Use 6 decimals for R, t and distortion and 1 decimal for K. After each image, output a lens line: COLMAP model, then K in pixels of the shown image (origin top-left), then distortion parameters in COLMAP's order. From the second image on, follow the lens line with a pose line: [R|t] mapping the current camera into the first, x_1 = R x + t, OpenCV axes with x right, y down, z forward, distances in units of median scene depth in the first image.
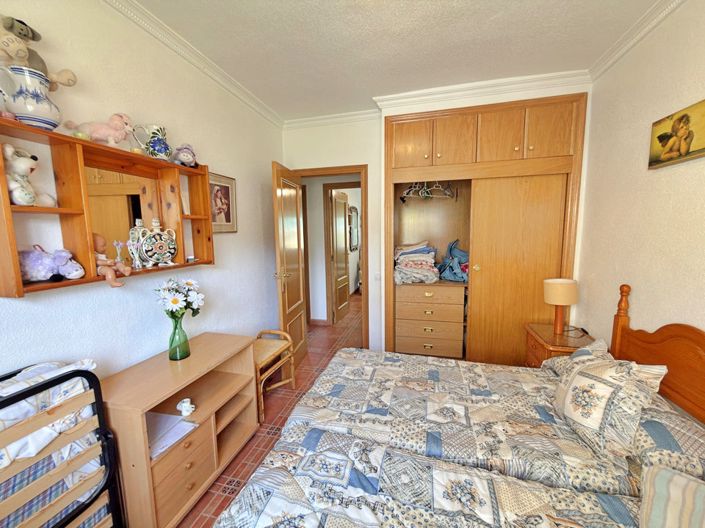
lens RADIAL K [[281.5, 0, 352.7], [0, 281.5, 263.0], [0, 0, 1]] dist [-0.001116, 0.000029]
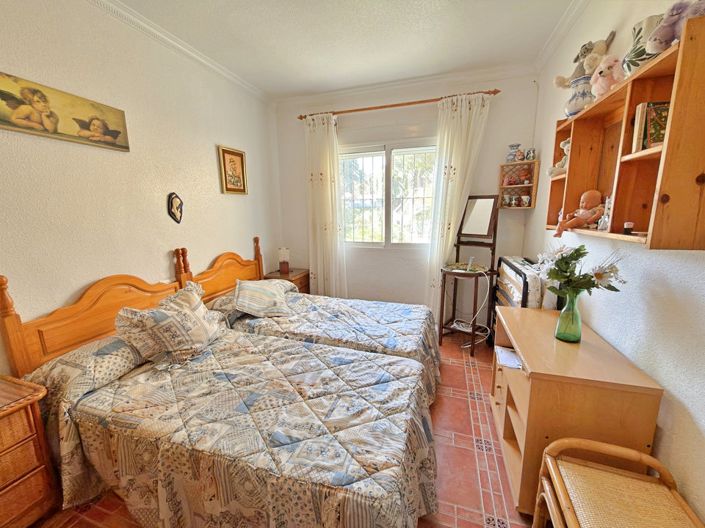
lens RADIAL K [[281.5, 0, 352.6], [0, 281.5, 262.9], [0, 0, 1]] dist [-0.001116, 0.000029]
pose [[-0.997838, 0.013470, 0.064326, -0.034603], [0.031836, 0.955339, 0.293793, -0.178461], [-0.057495, 0.295205, -0.953702, 2.033279]]
